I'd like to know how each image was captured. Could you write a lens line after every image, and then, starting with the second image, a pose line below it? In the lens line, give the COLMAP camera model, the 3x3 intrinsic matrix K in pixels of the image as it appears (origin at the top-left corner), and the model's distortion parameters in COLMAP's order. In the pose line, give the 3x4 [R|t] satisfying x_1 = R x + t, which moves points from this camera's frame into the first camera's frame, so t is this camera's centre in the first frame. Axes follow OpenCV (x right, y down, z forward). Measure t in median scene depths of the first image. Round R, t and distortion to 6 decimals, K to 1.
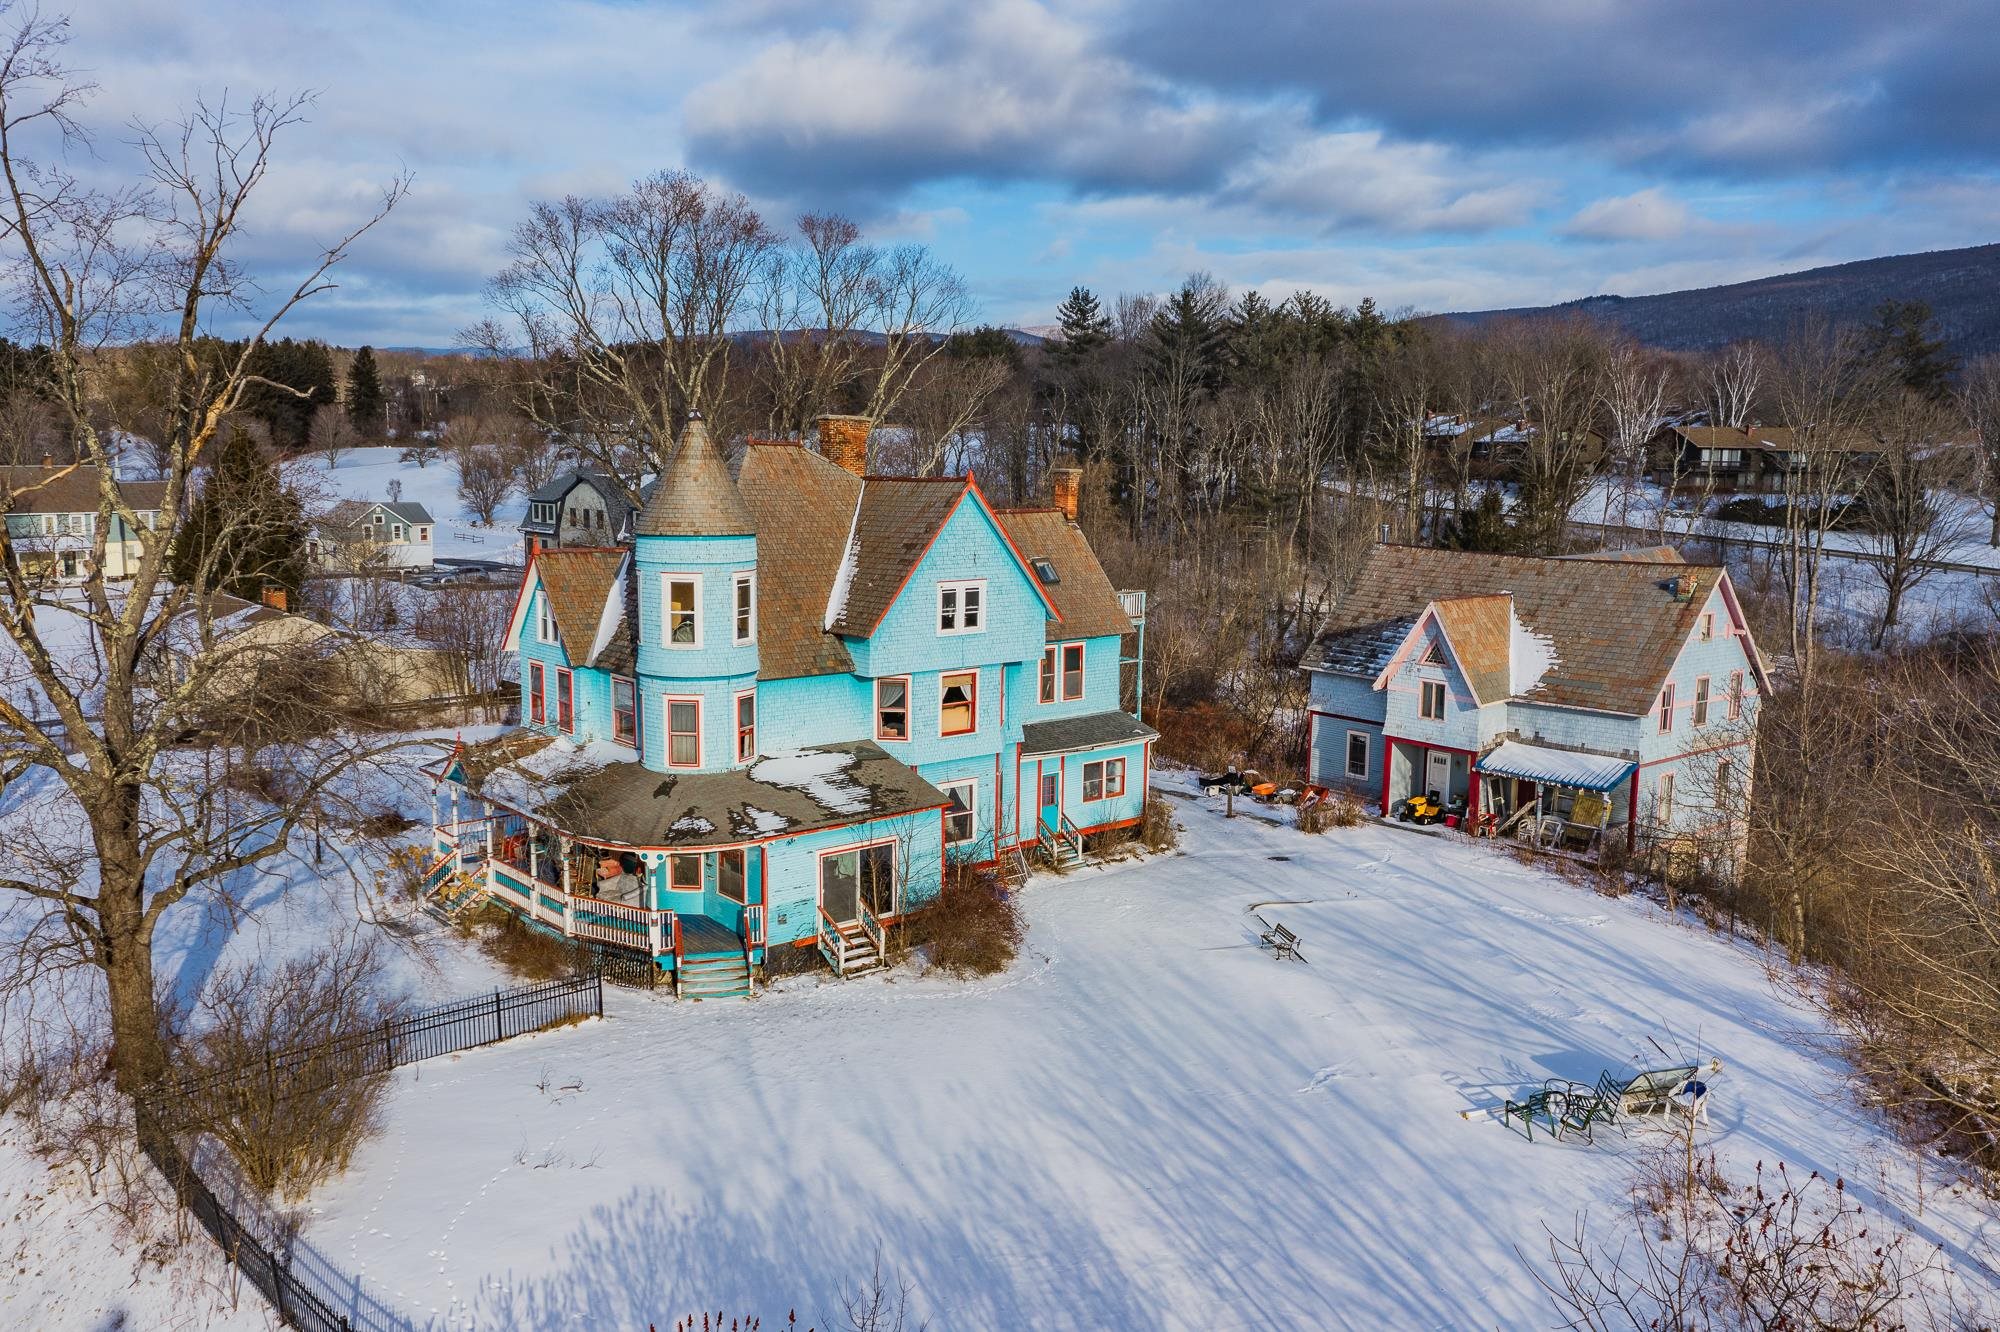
lens RADIAL K [[1591.4, 0, 994.8], [0, 1591.4, 678.5], [0, 0, 1]] dist [-0.009119, 0.006499]
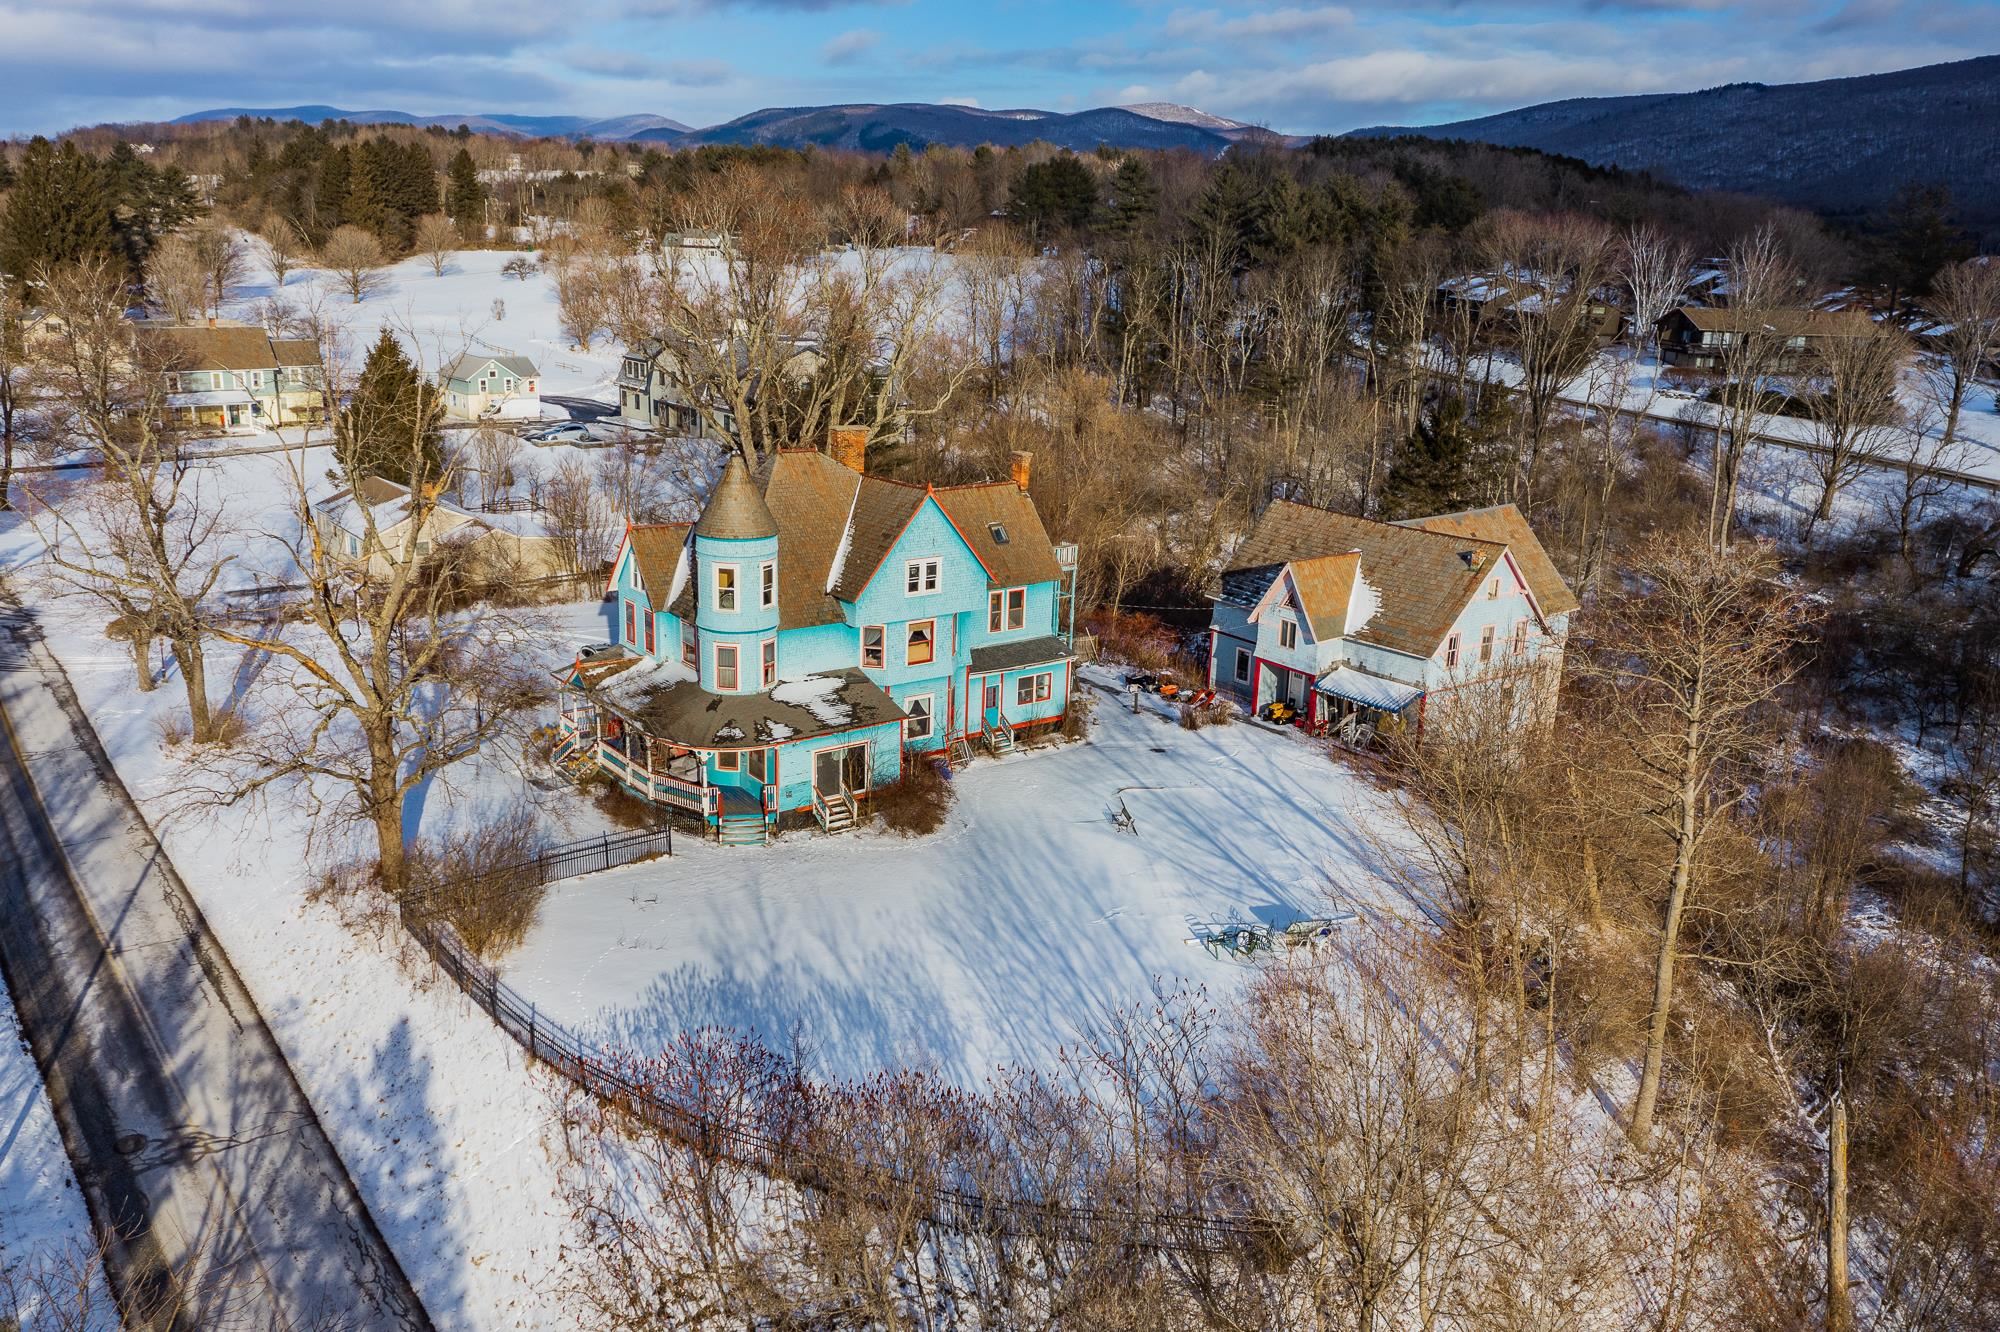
lens RADIAL K [[1591.4, 0, 994.5], [0, 1591.4, 676.2], [0, 0, 1]] dist [-0.009119, 0.006499]
pose [[0.997919, 0.036568, -0.053106, 0.121687], [-0.029380, 0.991035, 0.130332, -0.143830], [0.057396, -0.128500, 0.990047, -0.420527]]
